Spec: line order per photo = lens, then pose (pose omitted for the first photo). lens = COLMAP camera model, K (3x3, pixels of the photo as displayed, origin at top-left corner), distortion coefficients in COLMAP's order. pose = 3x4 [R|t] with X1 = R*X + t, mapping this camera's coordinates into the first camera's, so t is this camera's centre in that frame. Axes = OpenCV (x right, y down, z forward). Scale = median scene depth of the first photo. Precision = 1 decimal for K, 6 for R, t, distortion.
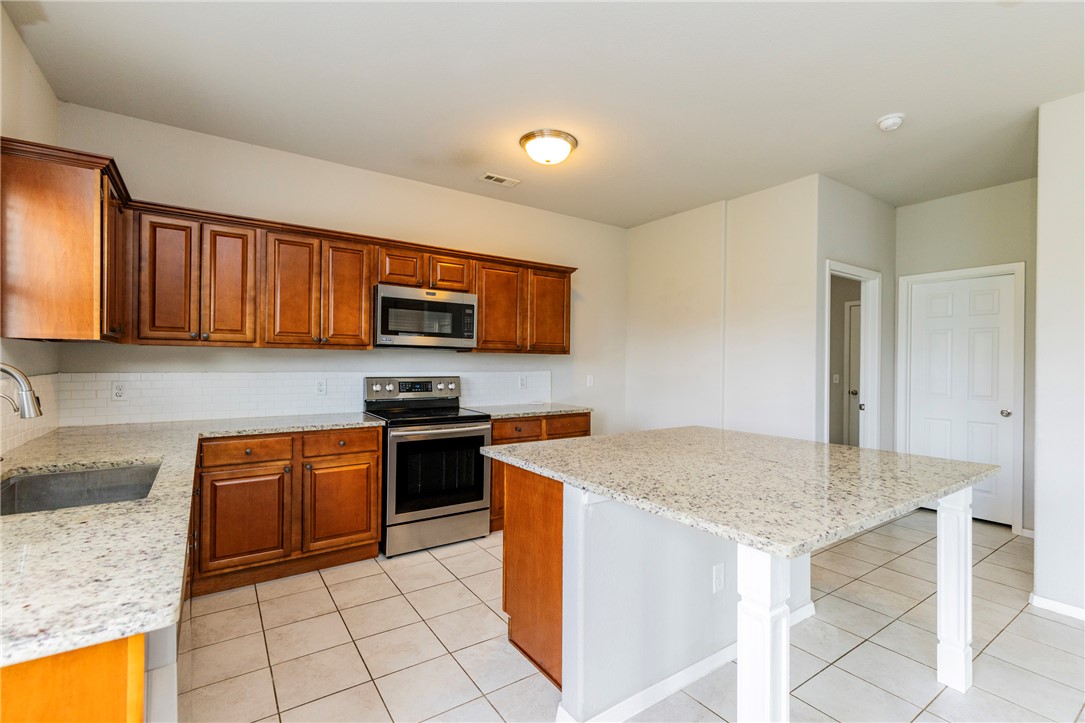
lens RADIAL K [[499.5, 0, 556.2], [0, 499.5, 361.2], [0, 0, 1]] dist [0.007845, -0.003102]
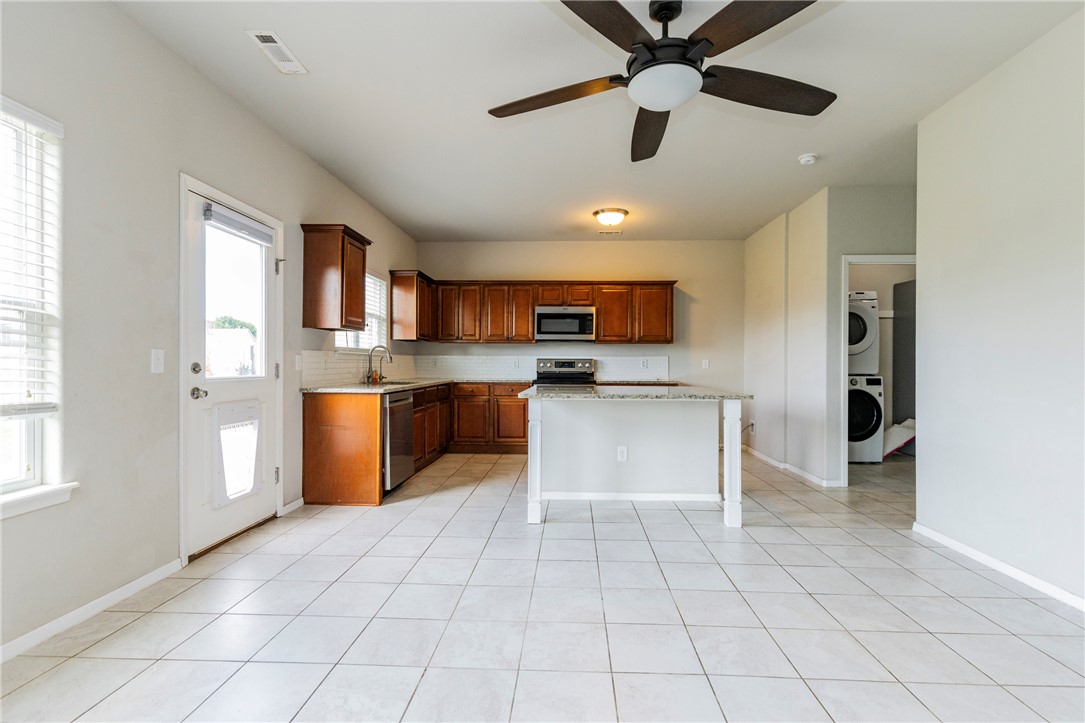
lens RADIAL K [[499.5, 0, 546.2], [0, 499.5, 364.6], [0, 0, 1]] dist [0.007845, -0.003102]
pose [[0.789390, -0.006438, -0.613858, 0.808780], [0.003974, 0.999978, -0.005377, 0.068856], [0.613879, 0.001805, 0.789398, -0.422410]]
